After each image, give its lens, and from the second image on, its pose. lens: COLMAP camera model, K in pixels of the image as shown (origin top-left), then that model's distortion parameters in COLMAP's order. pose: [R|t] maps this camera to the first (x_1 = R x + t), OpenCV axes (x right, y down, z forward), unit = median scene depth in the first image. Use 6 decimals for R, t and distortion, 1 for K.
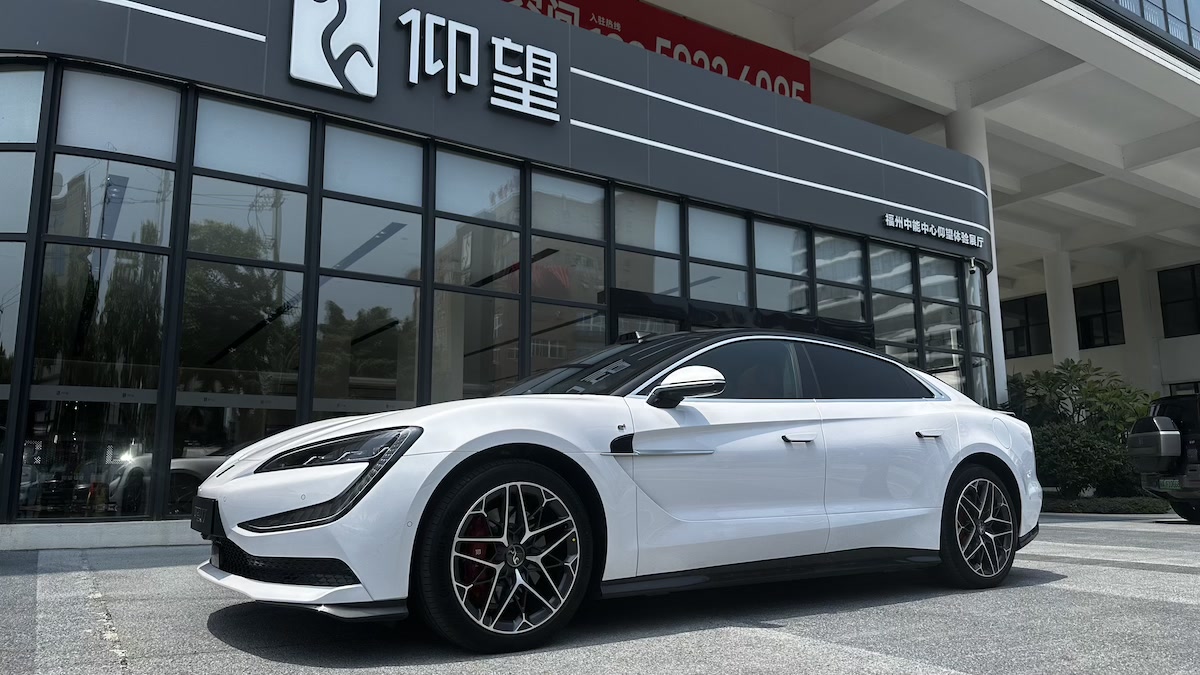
lens RADIAL K [[847.9, 0, 602.3], [0, 847.9, 340.4], [0, 0, 1]] dist [0.013531, -0.005186]
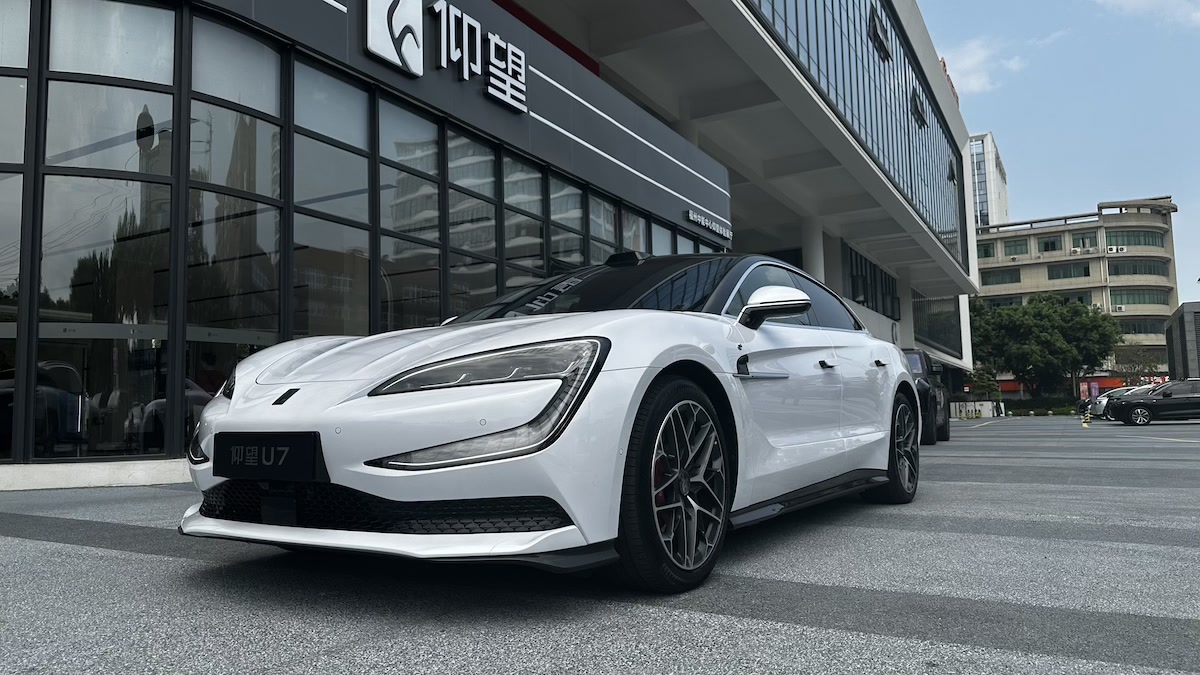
lens RADIAL K [[847.9, 0, 595.7], [0, 847.9, 336.0], [0, 0, 1]] dist [0.013531, -0.005186]
pose [[0.895809, 0.031456, 0.443324, -0.497500], [-0.052006, 0.998059, 0.034269, 0.002743], [-0.441386, -0.053754, 0.895706, -0.106426]]
